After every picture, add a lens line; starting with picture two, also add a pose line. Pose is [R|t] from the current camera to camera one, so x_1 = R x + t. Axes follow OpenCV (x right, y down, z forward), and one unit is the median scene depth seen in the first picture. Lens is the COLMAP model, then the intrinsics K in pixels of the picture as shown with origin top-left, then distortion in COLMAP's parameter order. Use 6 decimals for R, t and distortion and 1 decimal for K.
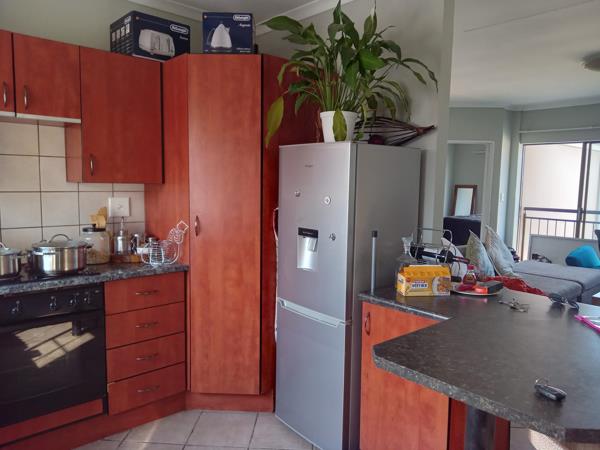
lens RADIAL K [[448.6, 0, 296.4], [0, 448.6, 230.5], [0, 0, 1]] dist [0.007646, -0.003850]
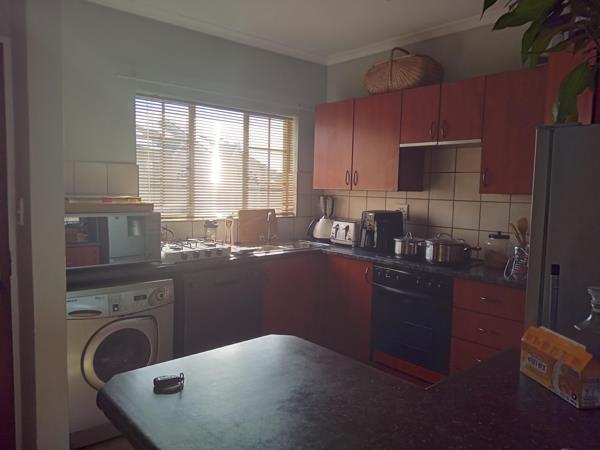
lens RADIAL K [[448.6, 0, 298.3], [0, 448.6, 222.9], [0, 0, 1]] dist [0.007646, -0.003850]
pose [[-0.005244, 0.063196, -0.997987, 0.665802], [-0.129026, 0.989616, 0.063344, -0.042591], [0.991627, 0.129098, 0.002964, 0.527095]]
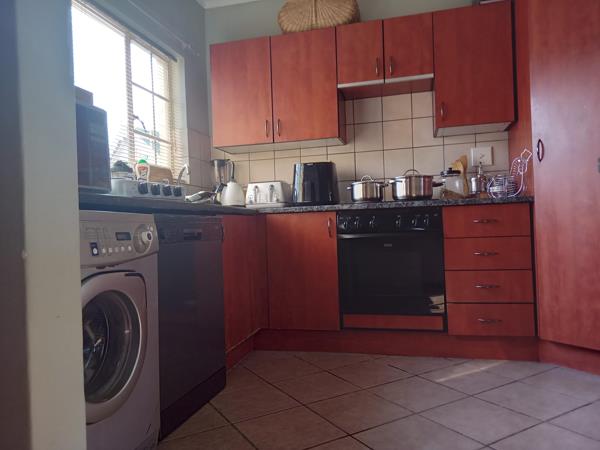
lens RADIAL K [[448.6, 0, 297.8], [0, 448.6, 236.1], [0, 0, 1]] dist [0.007646, -0.003850]
pose [[0.552059, -0.027641, -0.833347, 0.272166], [-0.042888, 0.997186, -0.061487, 0.247214], [0.832702, 0.069685, 0.549320, 0.090754]]
